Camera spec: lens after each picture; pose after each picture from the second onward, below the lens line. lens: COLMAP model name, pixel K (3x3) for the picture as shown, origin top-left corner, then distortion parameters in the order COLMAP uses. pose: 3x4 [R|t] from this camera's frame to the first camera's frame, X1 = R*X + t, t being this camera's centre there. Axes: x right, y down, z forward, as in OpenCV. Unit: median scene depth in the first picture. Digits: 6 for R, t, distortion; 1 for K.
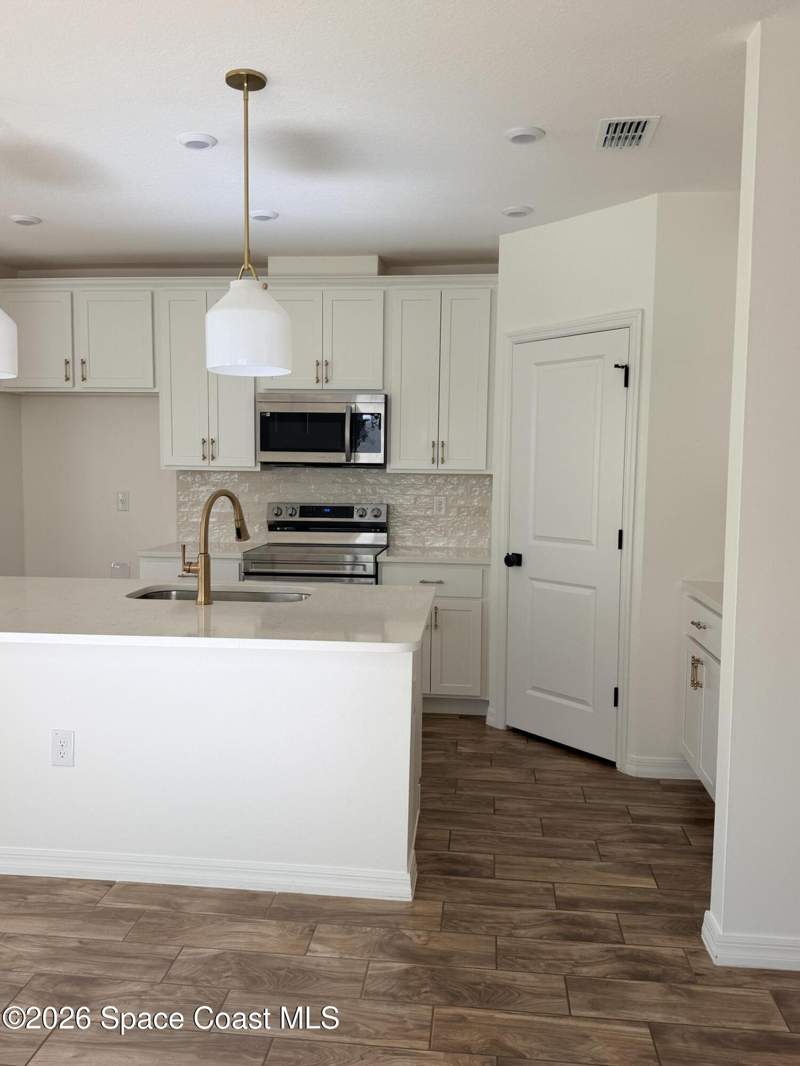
lens RADIAL K [[874.1, 0, 400.0], [0, 874.1, 533.0], [0, 0, 1]] dist [0.079308, -0.133786]
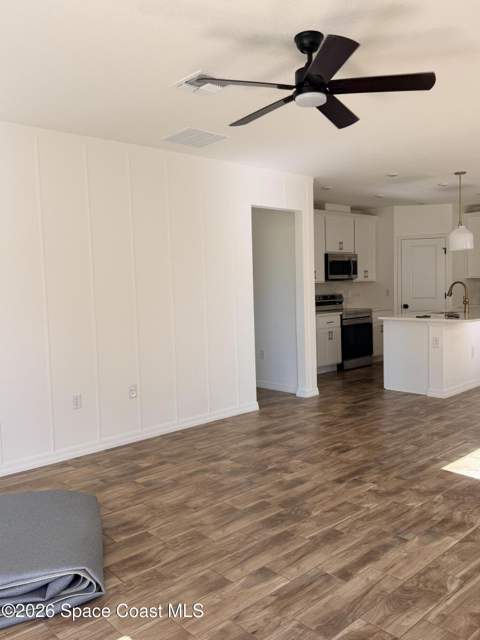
lens RADIAL K [[524.8, 0, 240.0], [0, 524.8, 320.0], [0, 0, 1]] dist [0.079308, -0.133786]
pose [[0.669971, -0.082747, 0.737761, -1.552761], [0.102282, 0.994580, 0.018668, -0.016719], [-0.735308, 0.062952, 0.674803, 0.132218]]
